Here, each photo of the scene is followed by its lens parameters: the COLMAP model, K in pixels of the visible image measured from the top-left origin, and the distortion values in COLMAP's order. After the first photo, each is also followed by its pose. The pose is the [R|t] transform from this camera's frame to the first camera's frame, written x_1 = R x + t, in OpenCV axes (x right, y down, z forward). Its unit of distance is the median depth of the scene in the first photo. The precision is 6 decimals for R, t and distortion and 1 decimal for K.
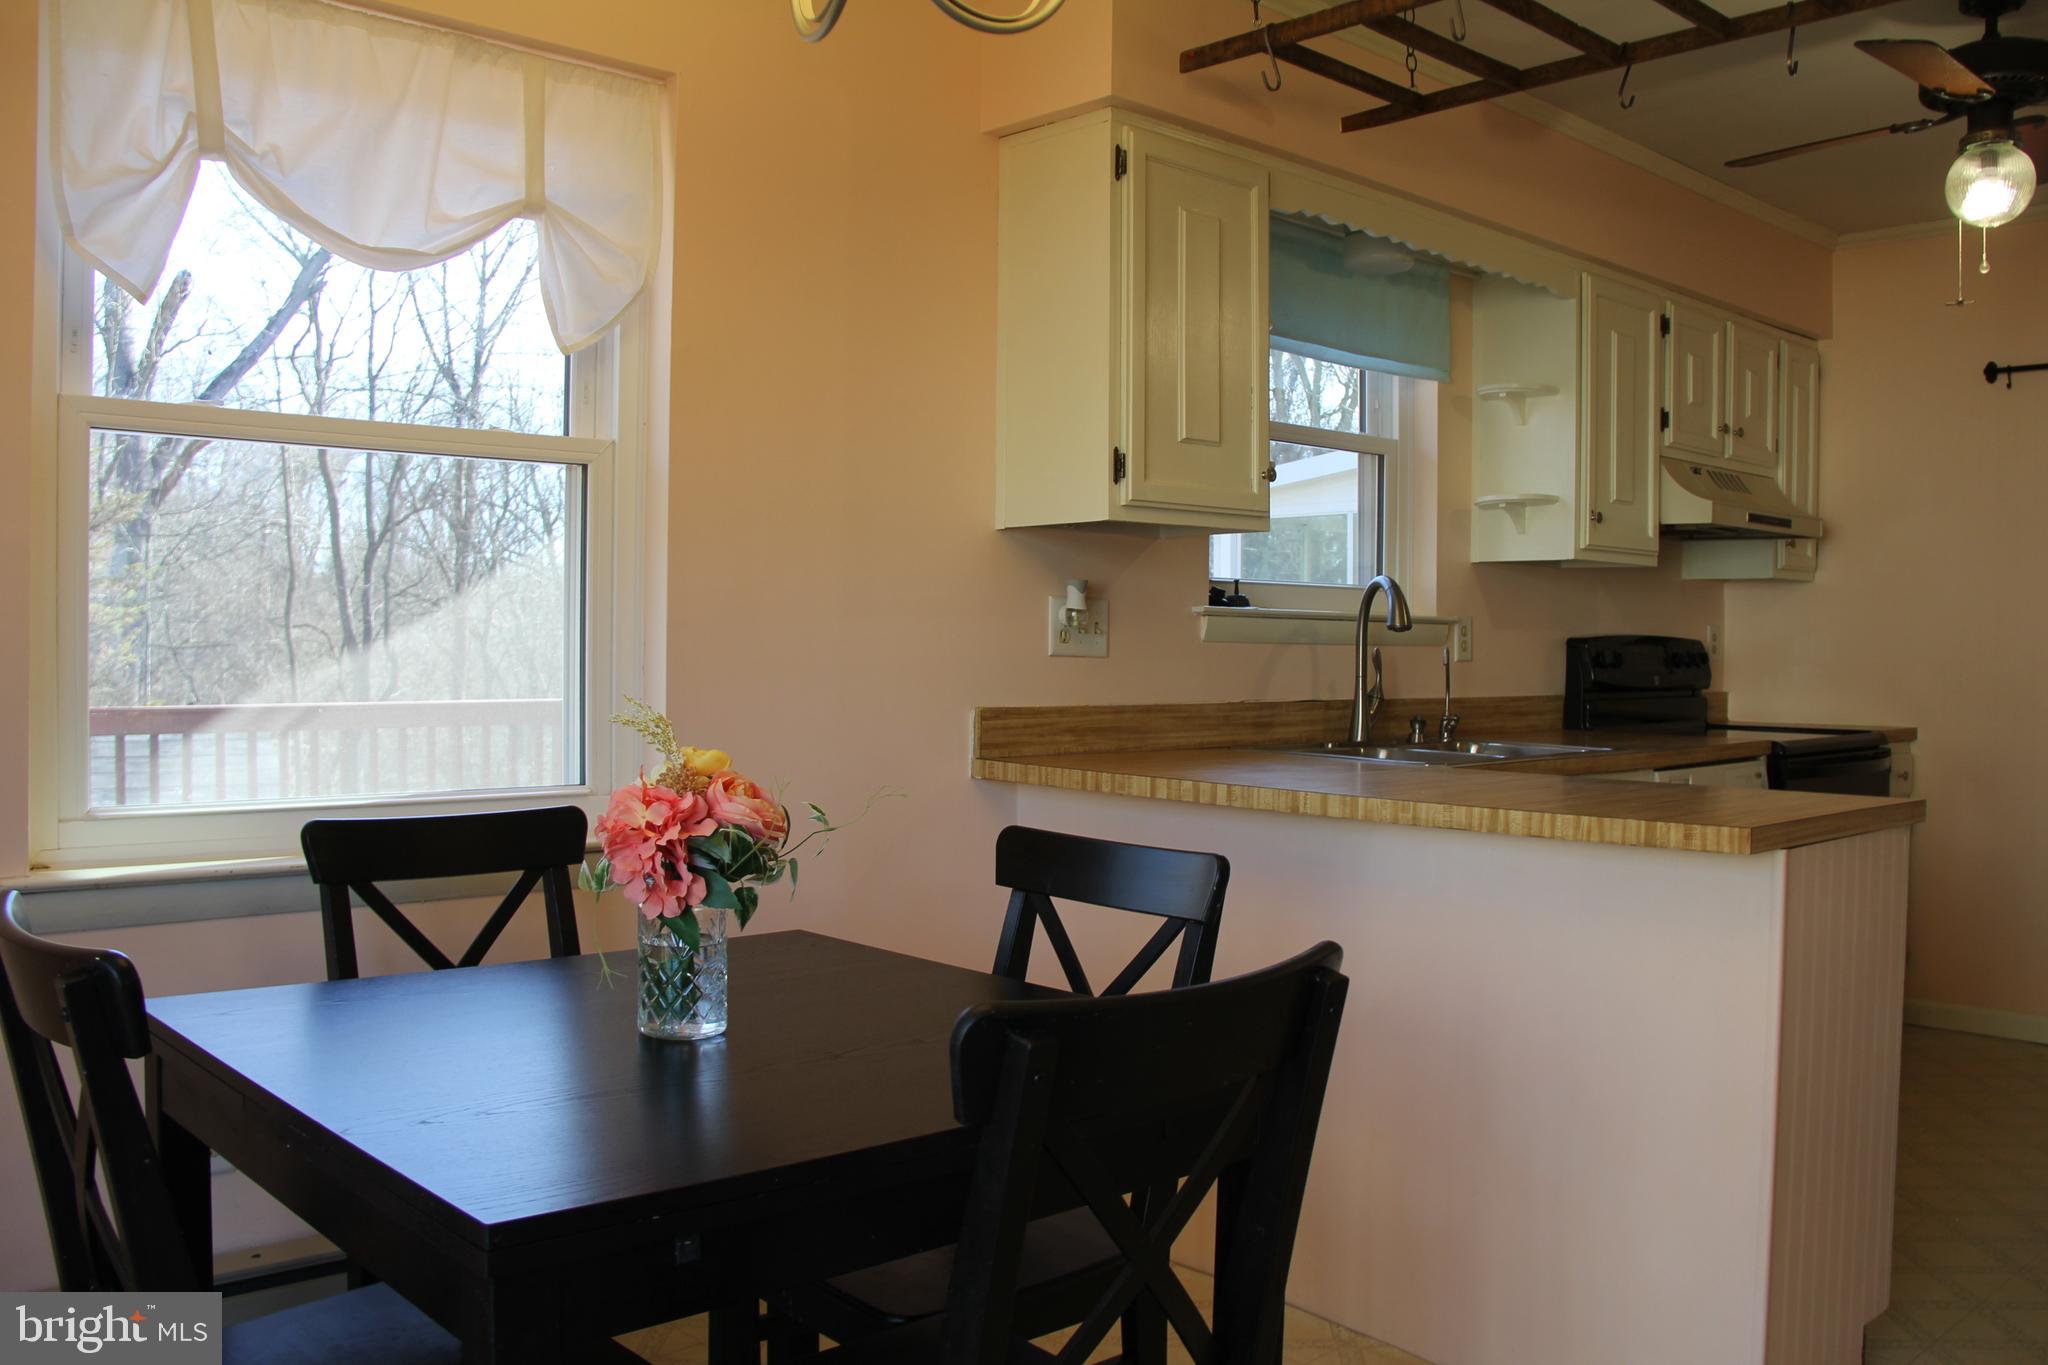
lens RADIAL K [[1708.7, 0, 1024.0], [0, 1708.7, 682.5], [0, 0, 1]] dist [-0.187921, 0.153456]
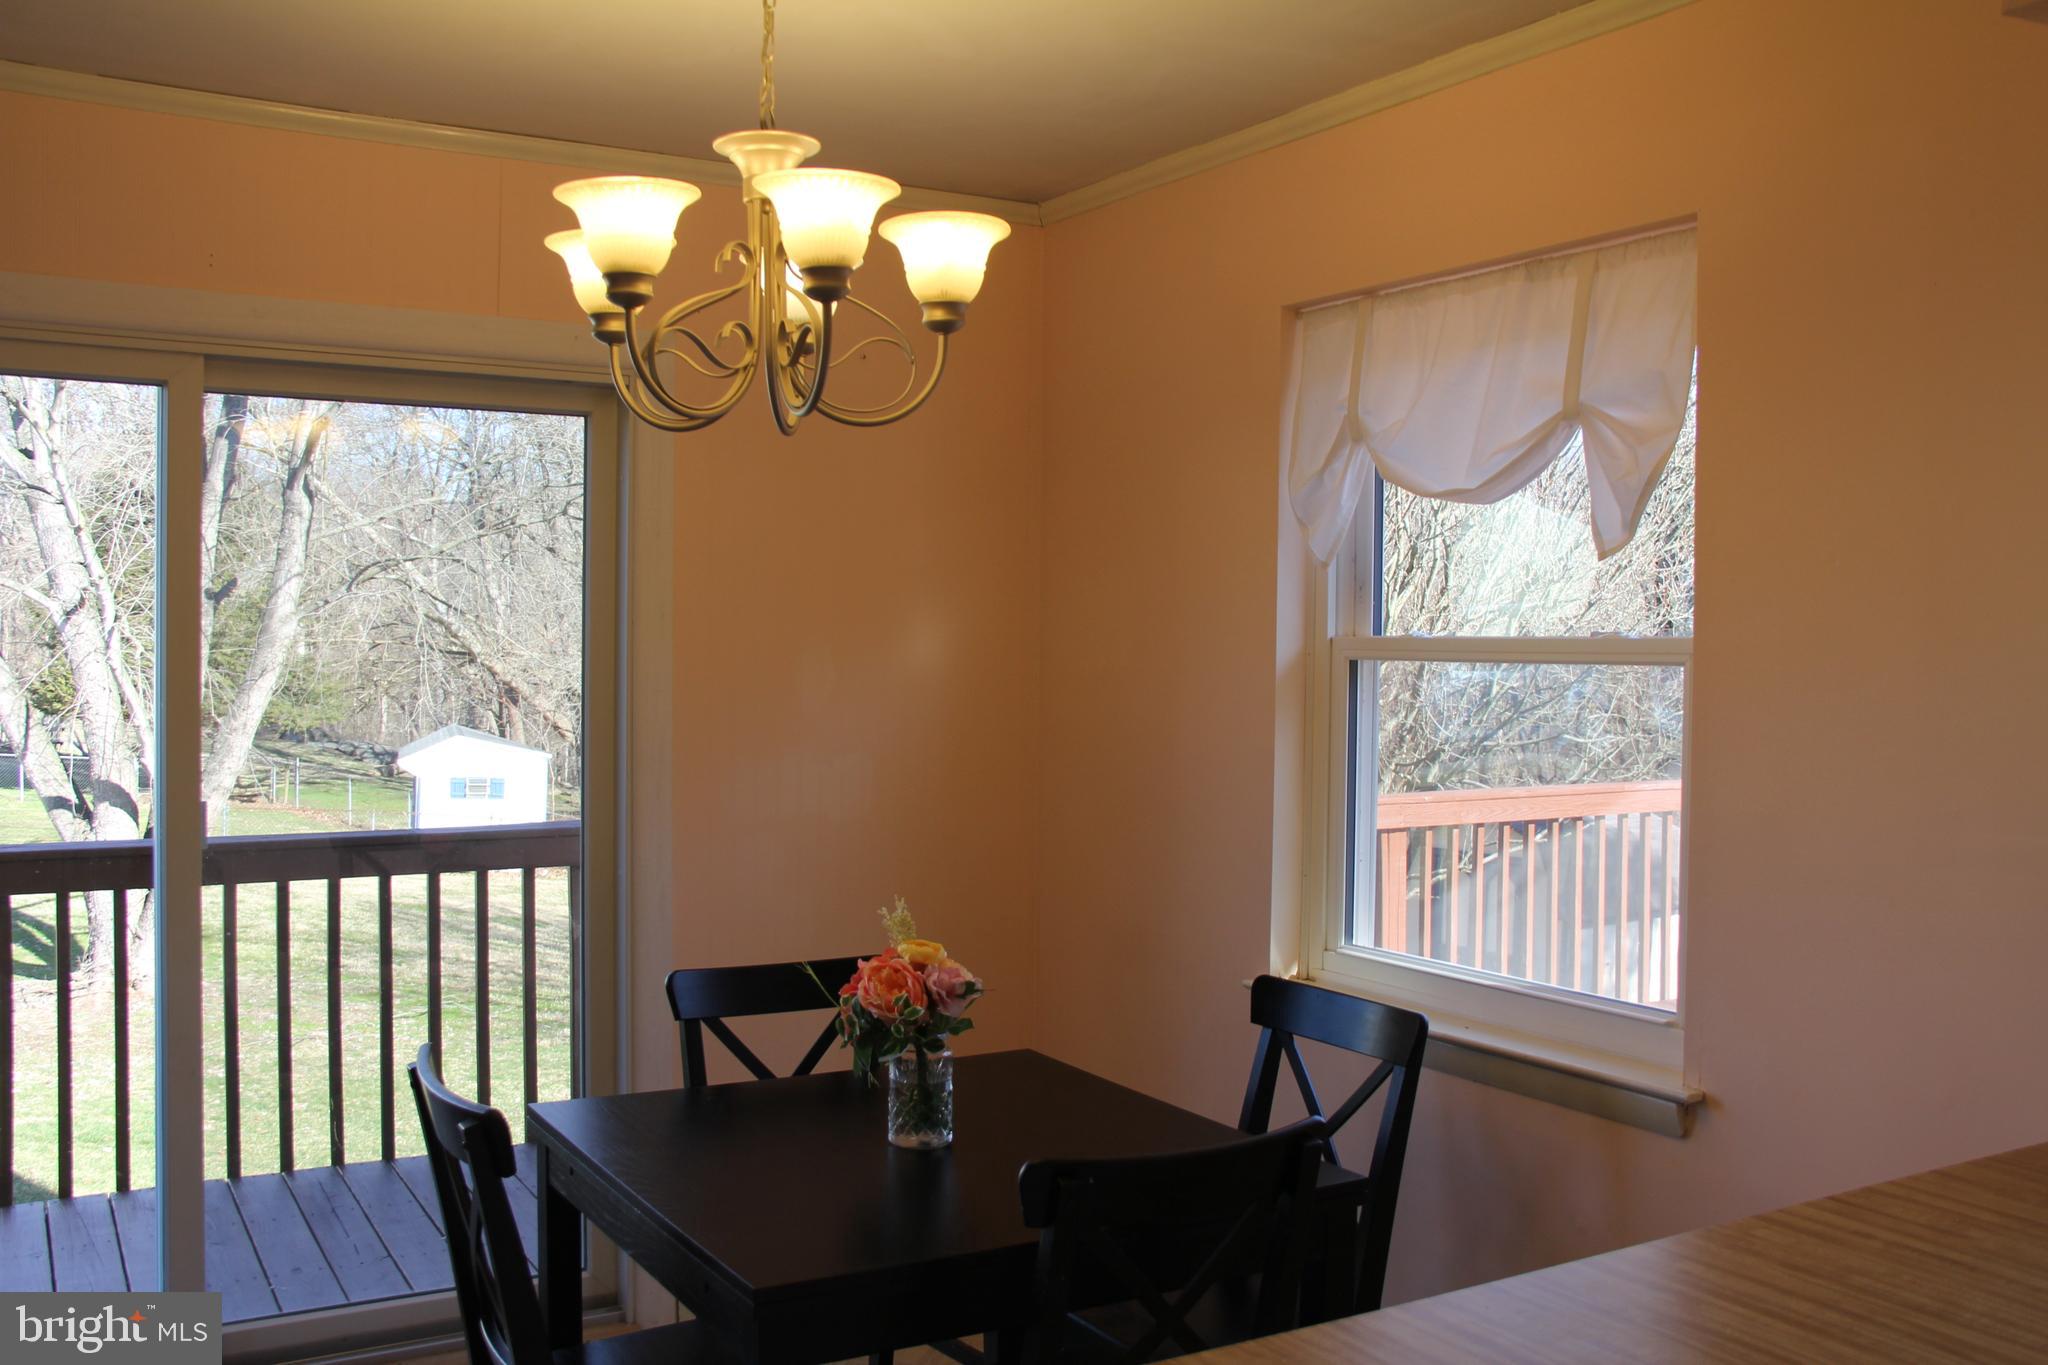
lens RADIAL K [[1860.5, 0, 1024.0], [0, 1860.5, 682.5], [0, 0, 1]] dist [-0.179809, 0.250608]
pose [[-0.201956, 0.006981, -0.979370, 0.528726], [-0.029647, 0.999473, 0.013238, -0.082523], [0.978946, 0.031709, -0.201642, 0.570956]]
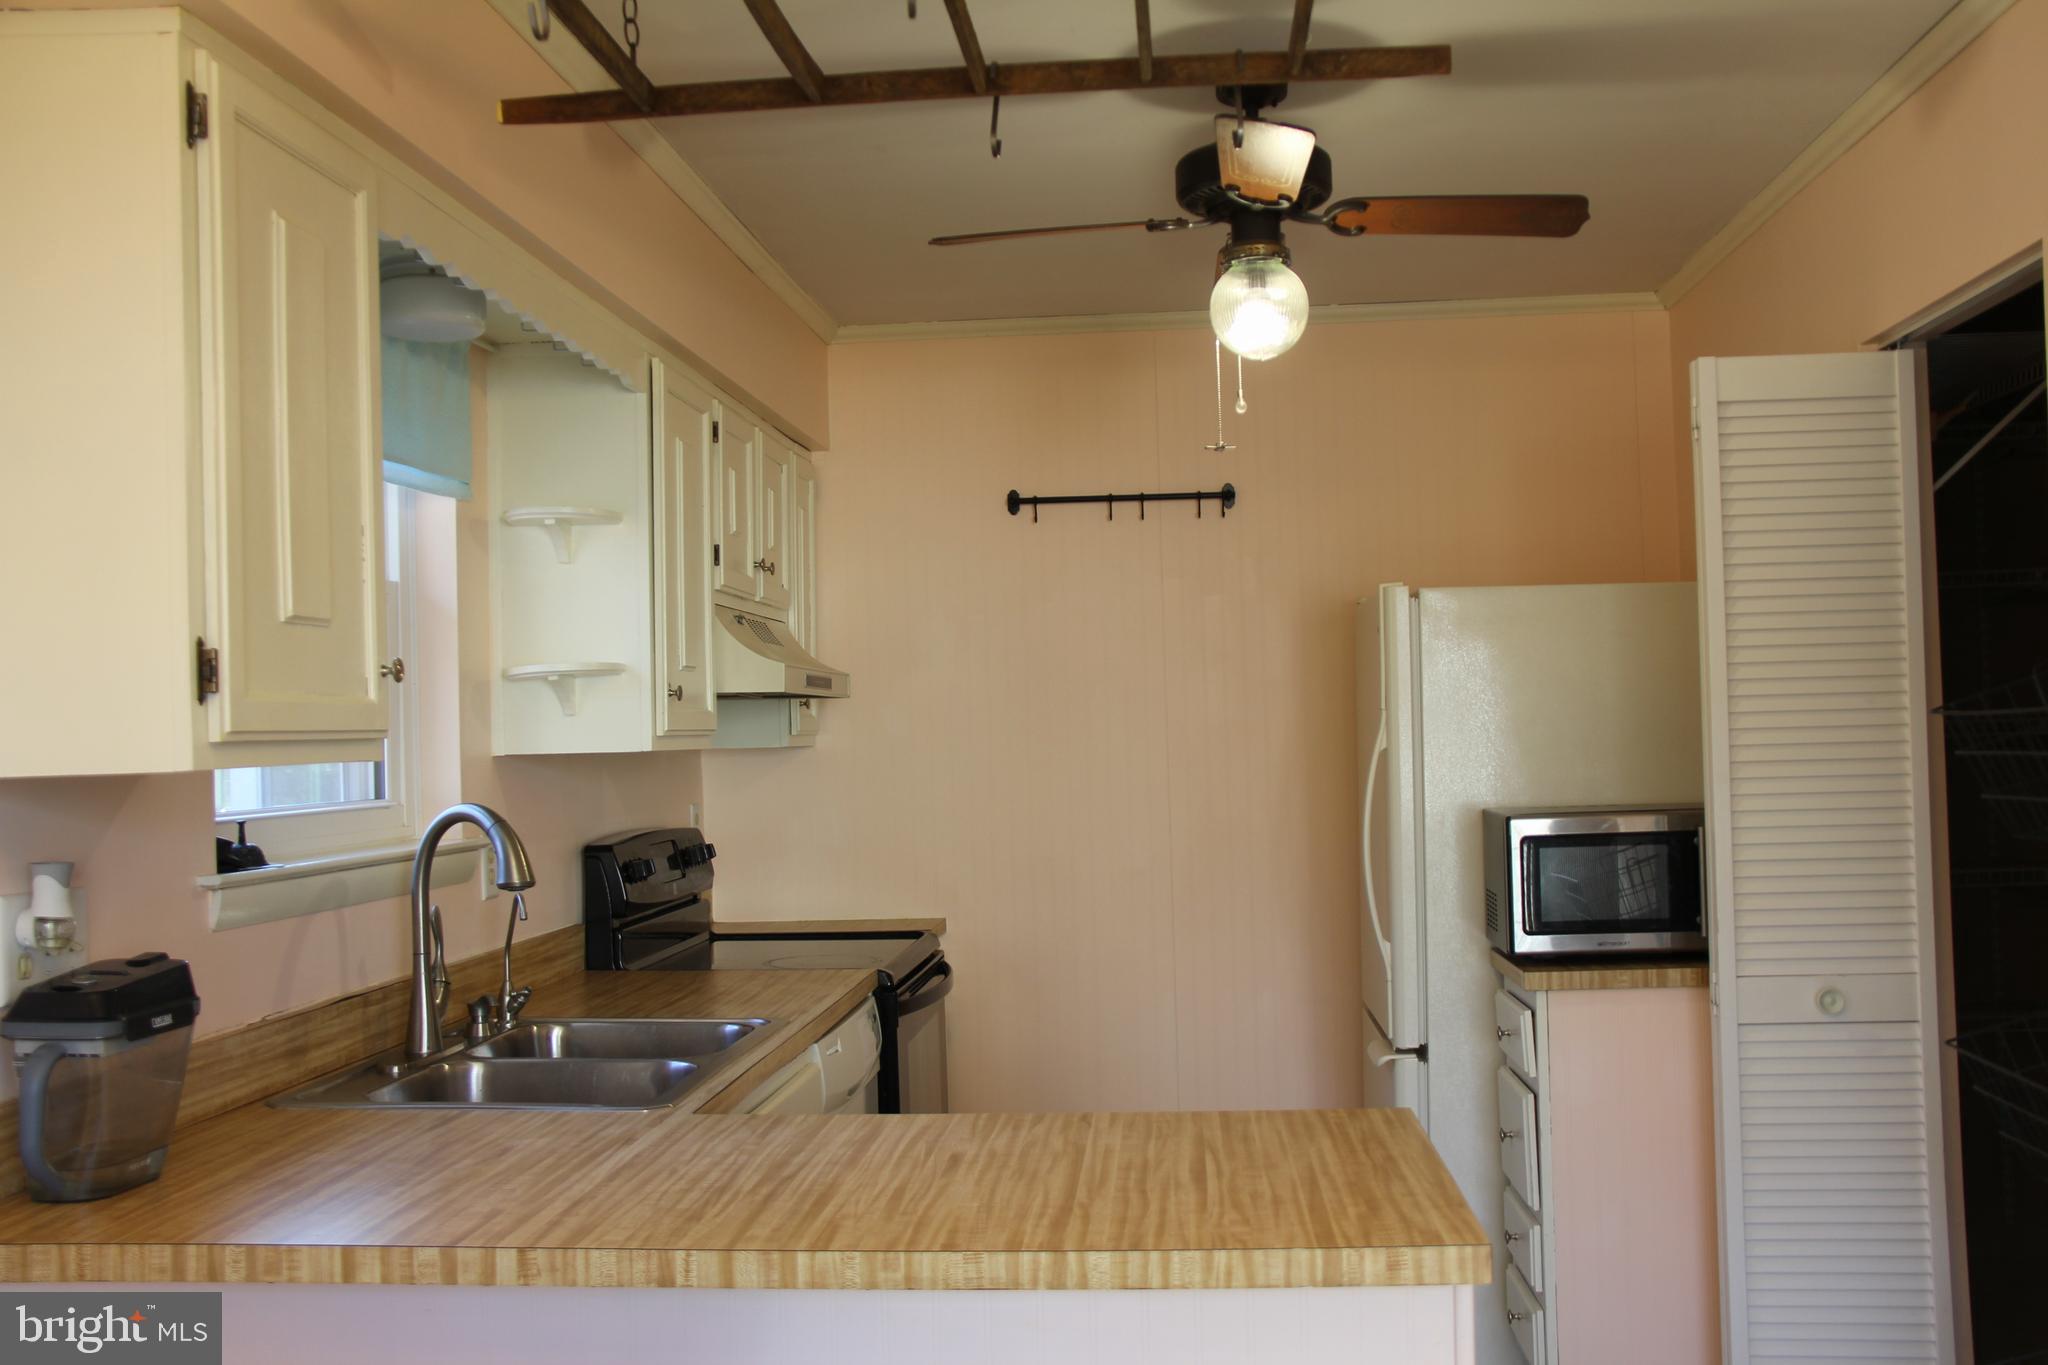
lens RADIAL K [[1961.4, 0, 1029.4], [0, 1961.4, 713.5], [0, 0, 1]] dist [-0.097268, 0.115872]
pose [[0.732838, -0.020907, 0.680082, -0.128671], [0.047348, 0.998672, -0.020320, -0.065237], [-0.678754, 0.047092, 0.732855, 0.267191]]
